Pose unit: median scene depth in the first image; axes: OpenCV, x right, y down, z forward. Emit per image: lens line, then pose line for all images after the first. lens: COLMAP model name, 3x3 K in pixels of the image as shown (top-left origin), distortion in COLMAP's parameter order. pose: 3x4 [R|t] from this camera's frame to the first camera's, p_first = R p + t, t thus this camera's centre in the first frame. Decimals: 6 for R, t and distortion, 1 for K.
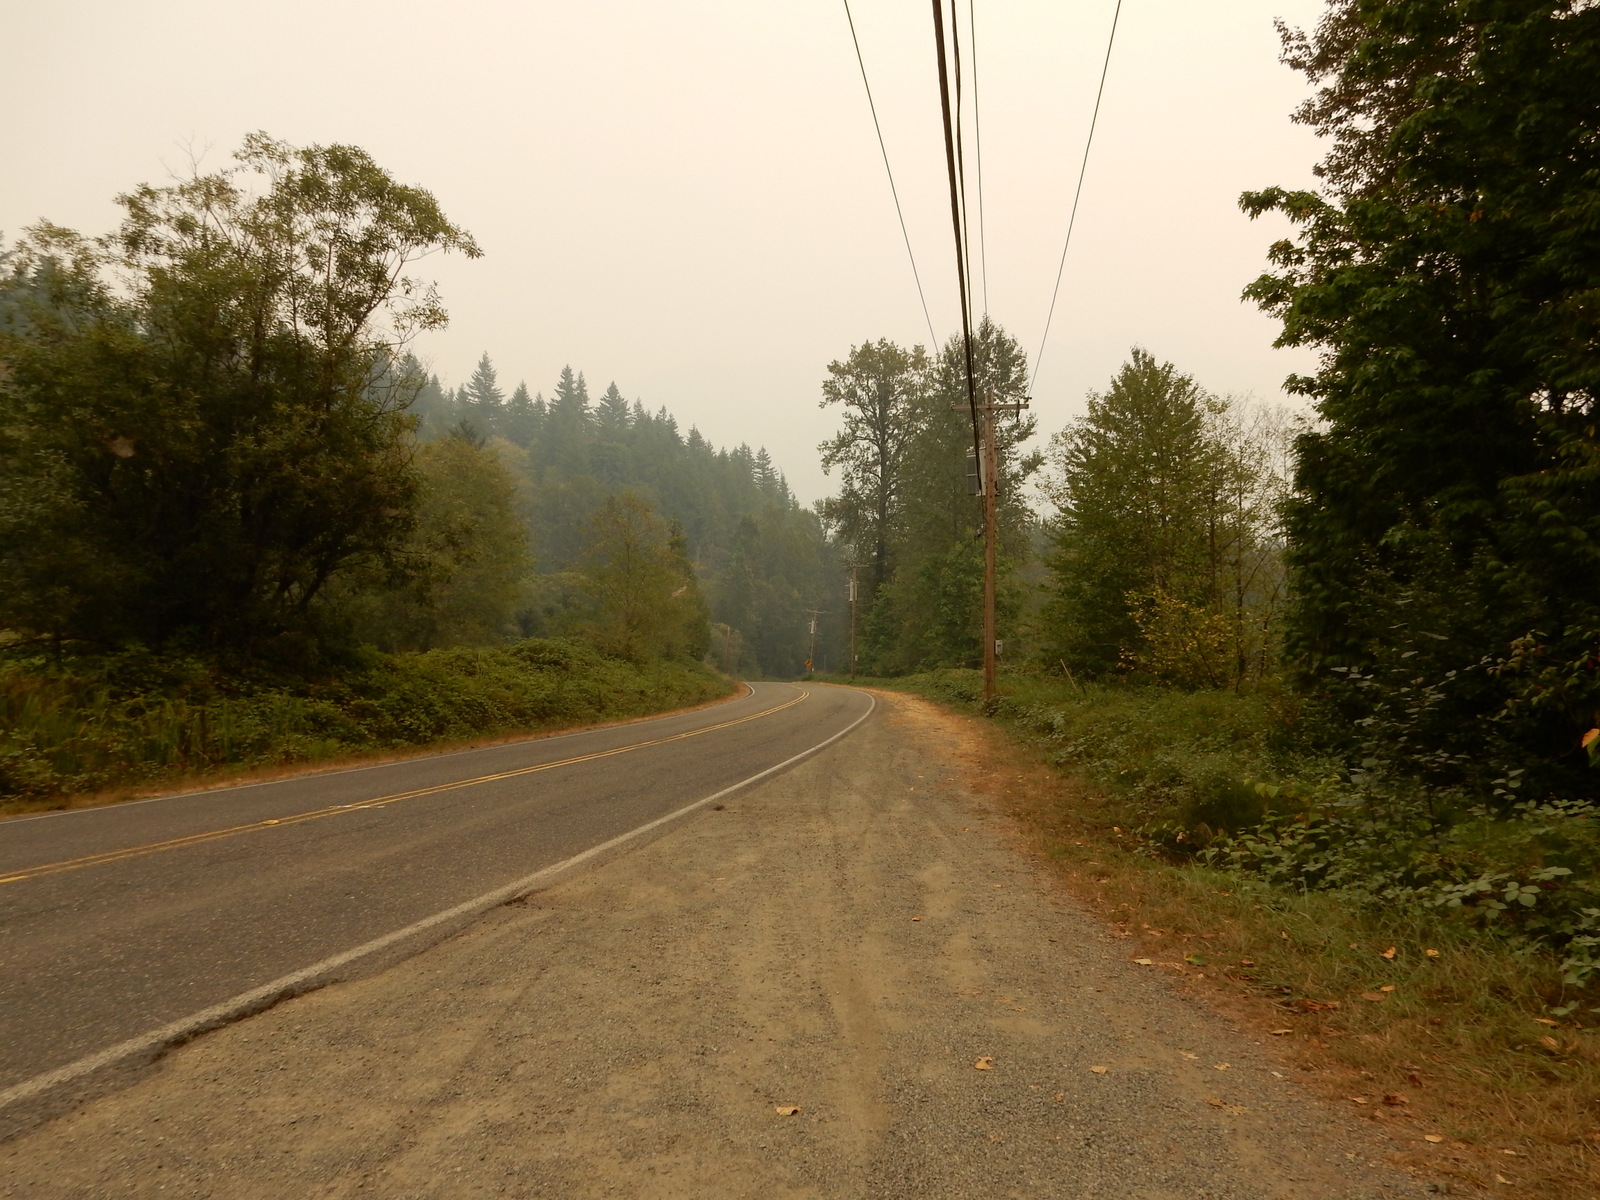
lens RADIAL K [[1207.4, 0, 800.0], [0, 1207.4, 600.0], [0, 0, 1]] dist [0.005882, 0.000375]
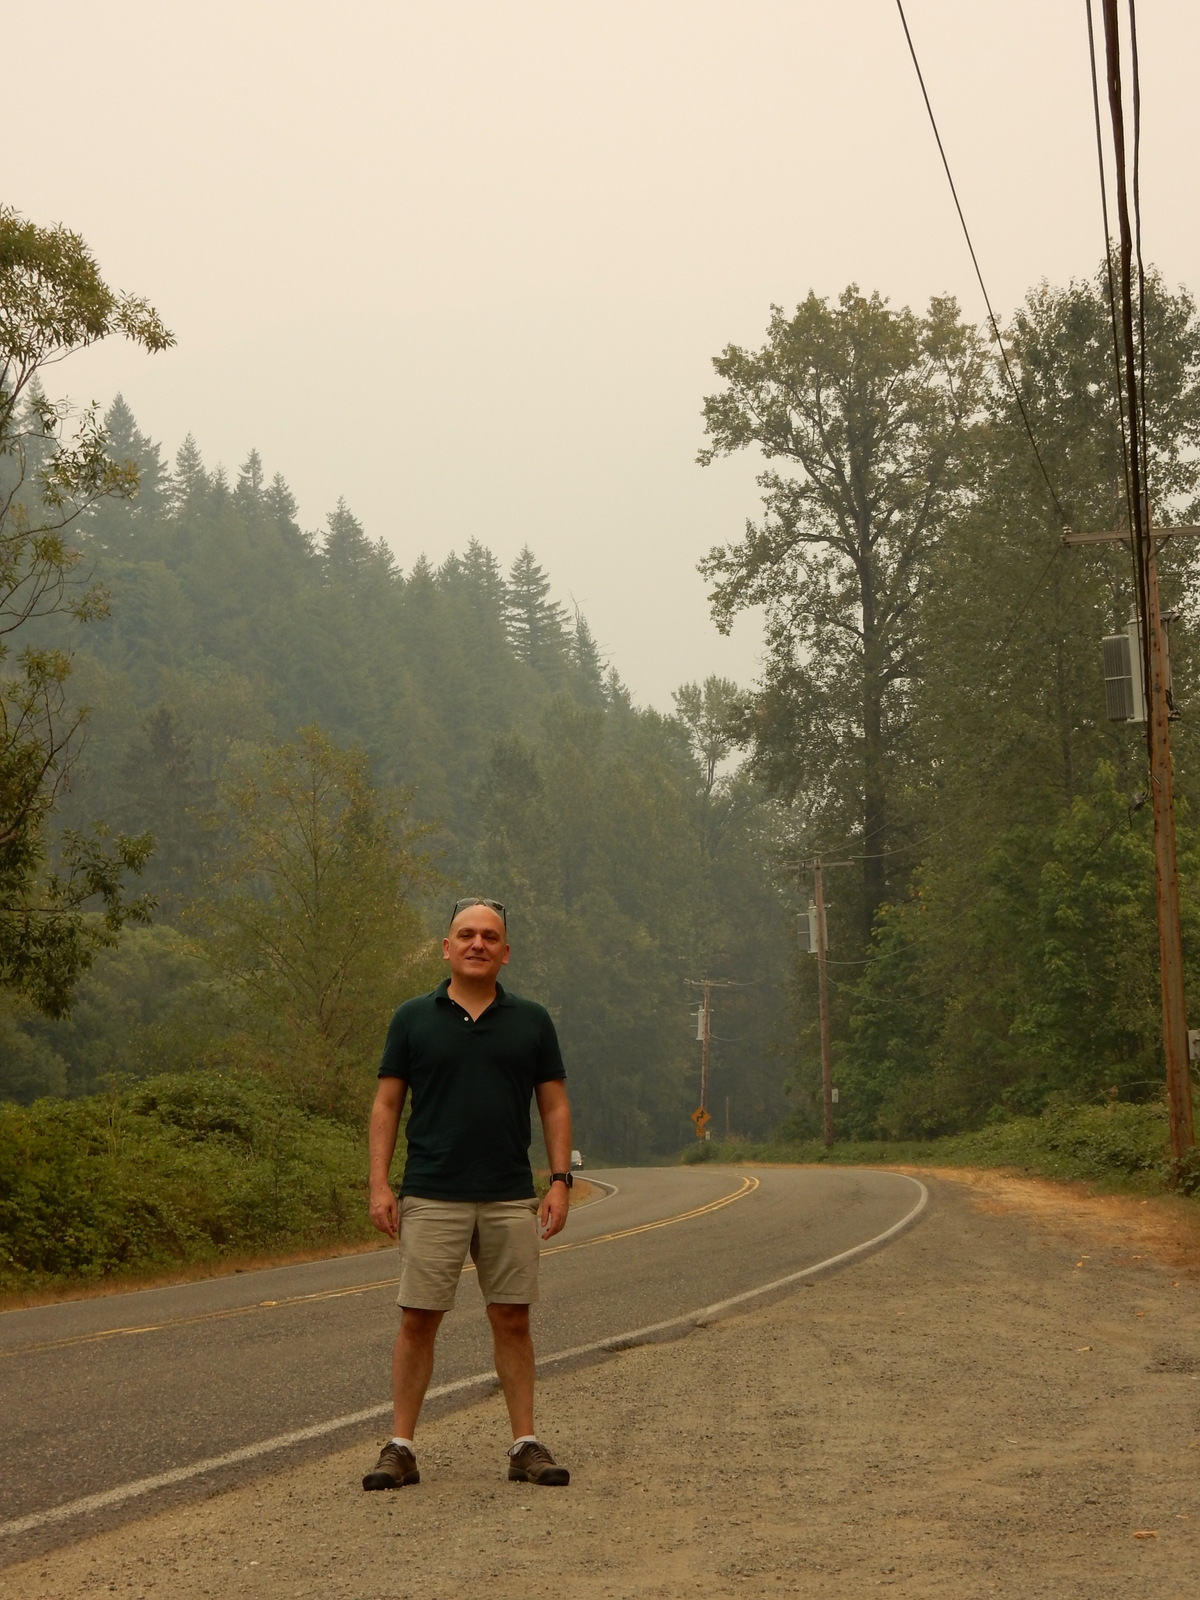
lens RADIAL K [[3351.8, 0, 548.0], [0, 3351.8, 743.3], [0, 0, 1]] dist [0.031228, 0.081945]
pose [[0.998566, -0.049643, -0.020043, -0.023044], [0.048295, 0.996849, -0.062924, -0.003231], [0.023103, 0.061866, 0.997817, -0.131722]]
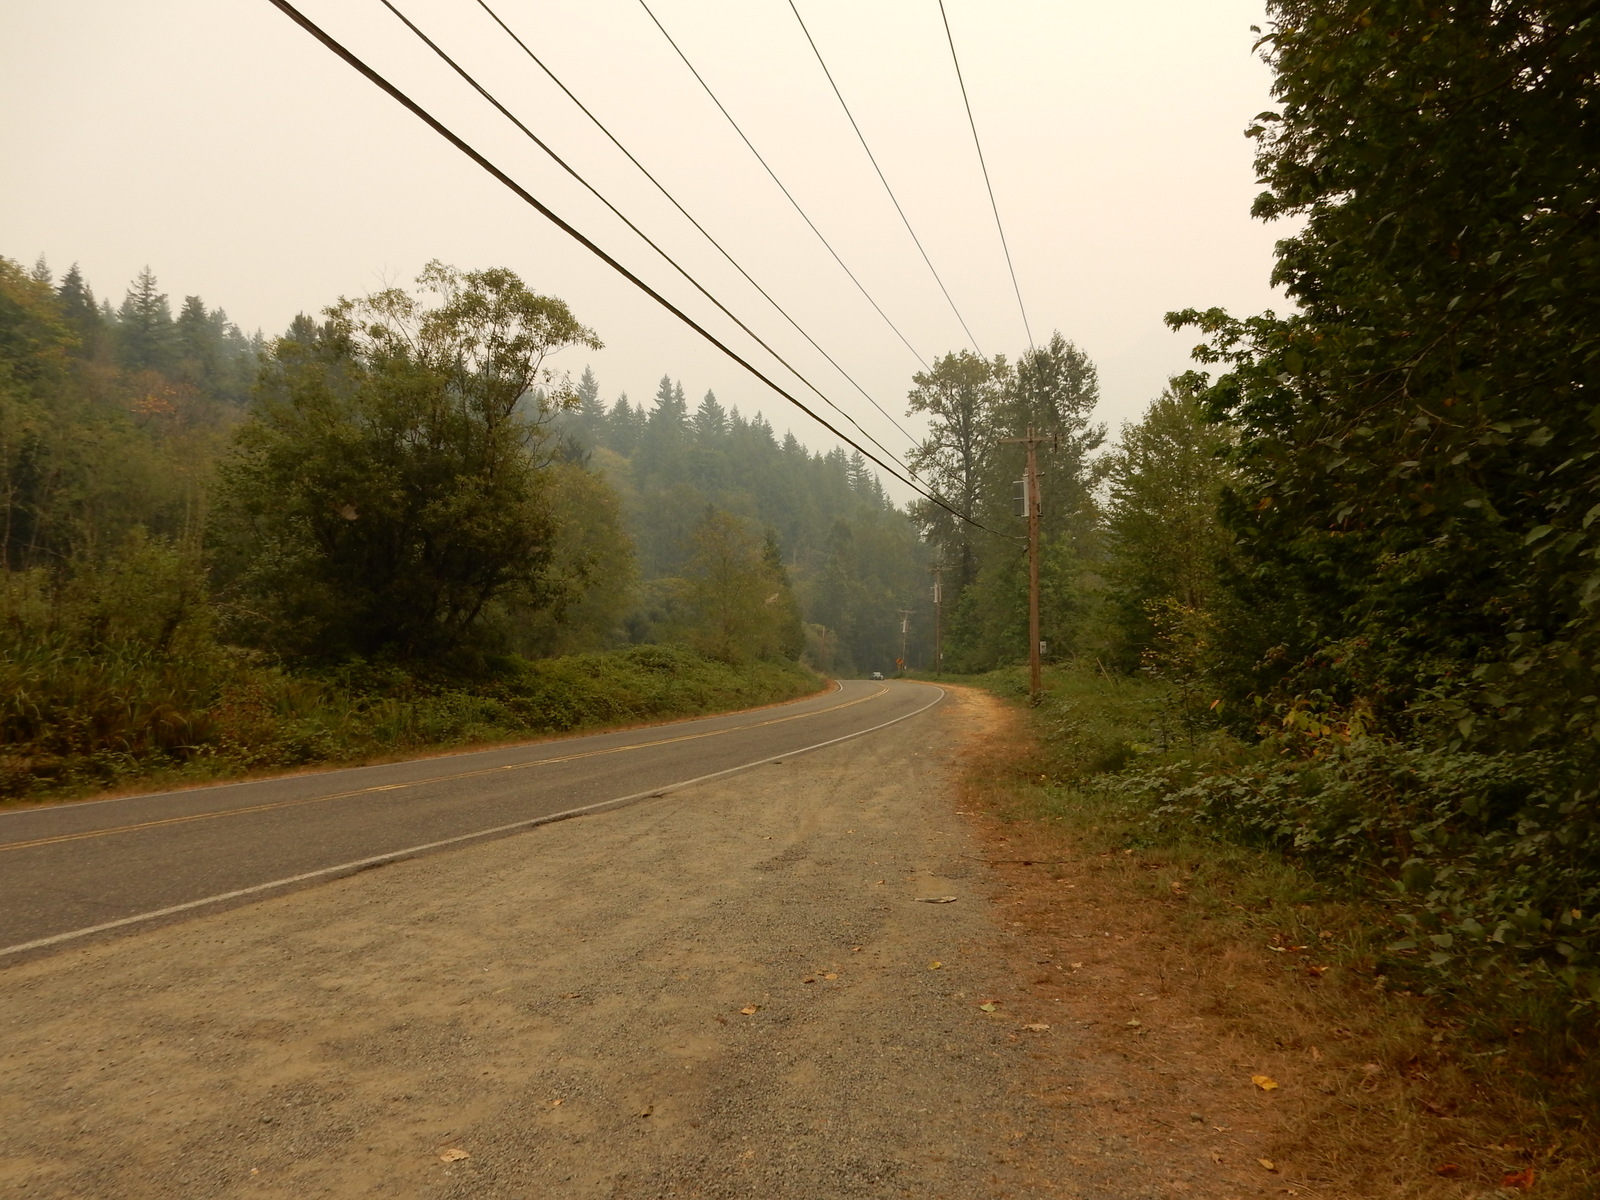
lens RADIAL K [[1207.4, 0, 800.0], [0, 1207.4, 600.0], [0, 0, 1]] dist [0.005882, 0.000375]
pose [[0.996453, -0.017028, -0.082405, 0.012713], [0.017158, 0.999852, 0.000876, -0.004957], [0.082378, -0.002287, 0.996599, -0.073550]]
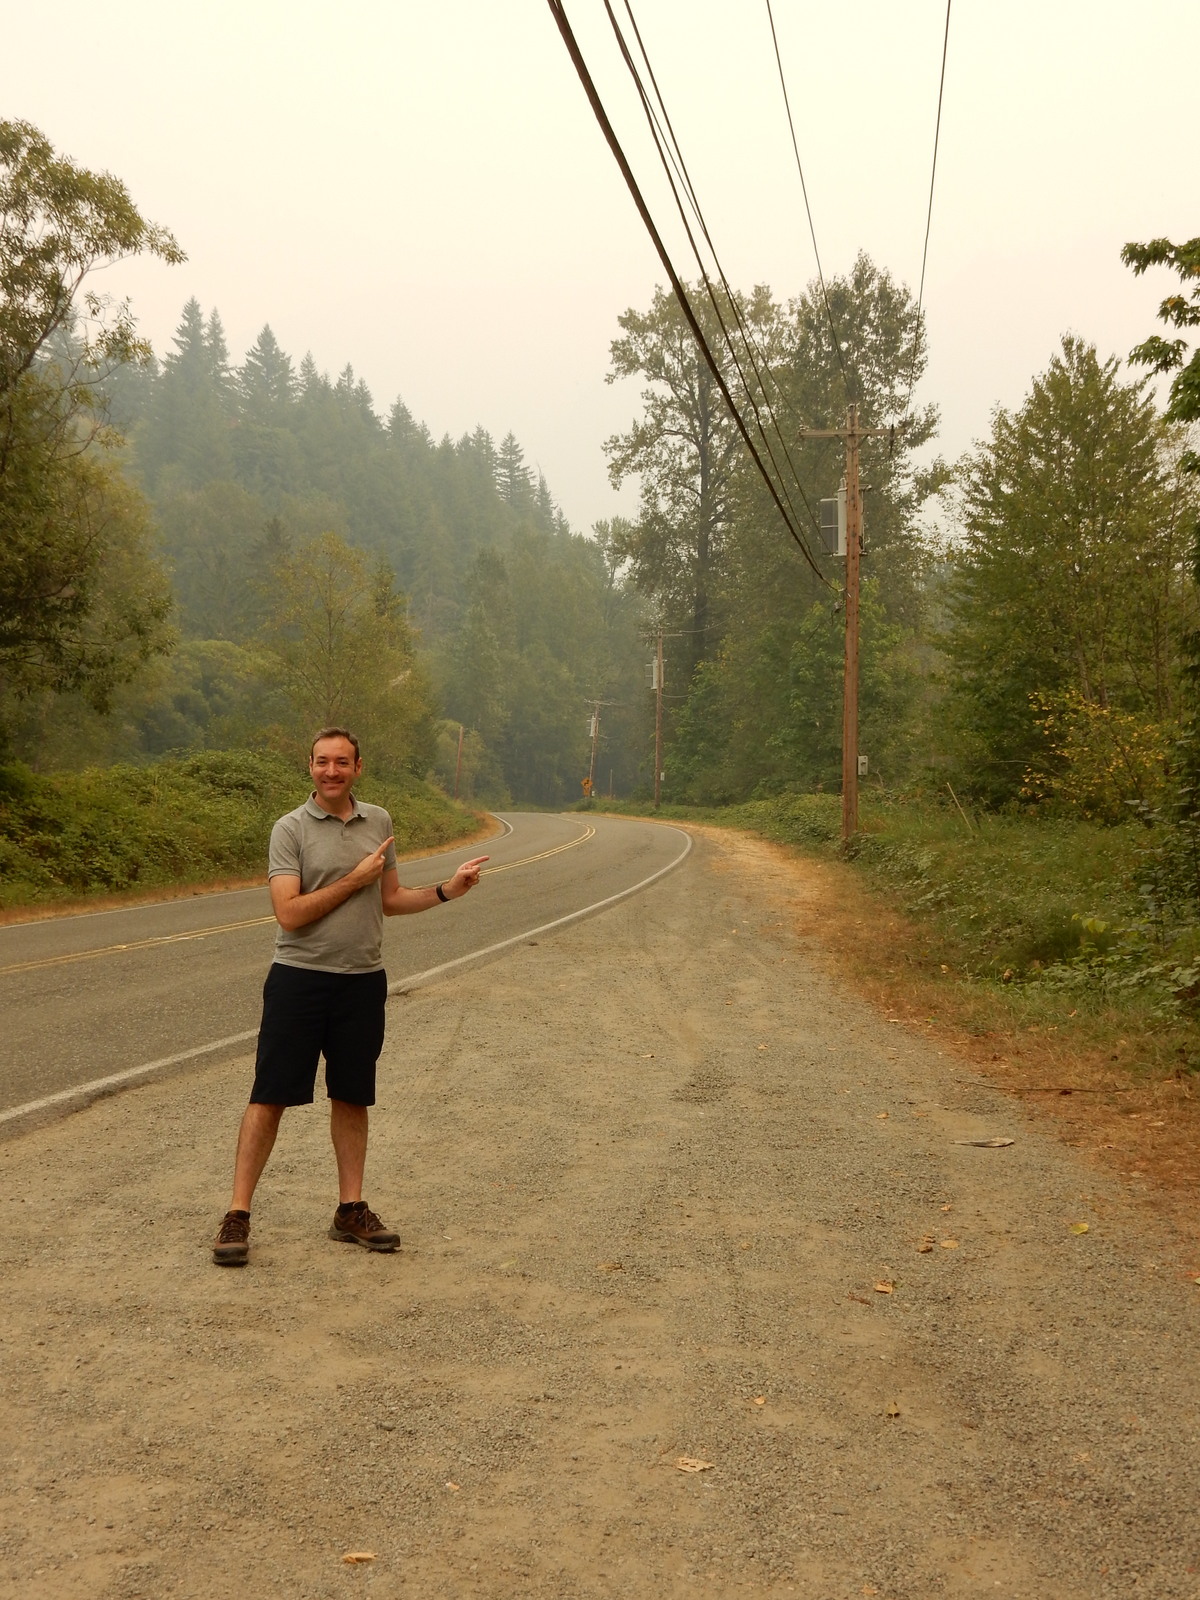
lens RADIAL K [[1978.9, 0, 575.9], [0, 1978.9, 790.4], [0, 0, 1]] dist [-0.006762, -0.008288]
pose [[0.999989, 0.001394, 0.004400, -0.005652], [-0.001641, 0.998393, 0.056653, -0.005778], [-0.004314, -0.056660, 0.998384, -0.081644]]
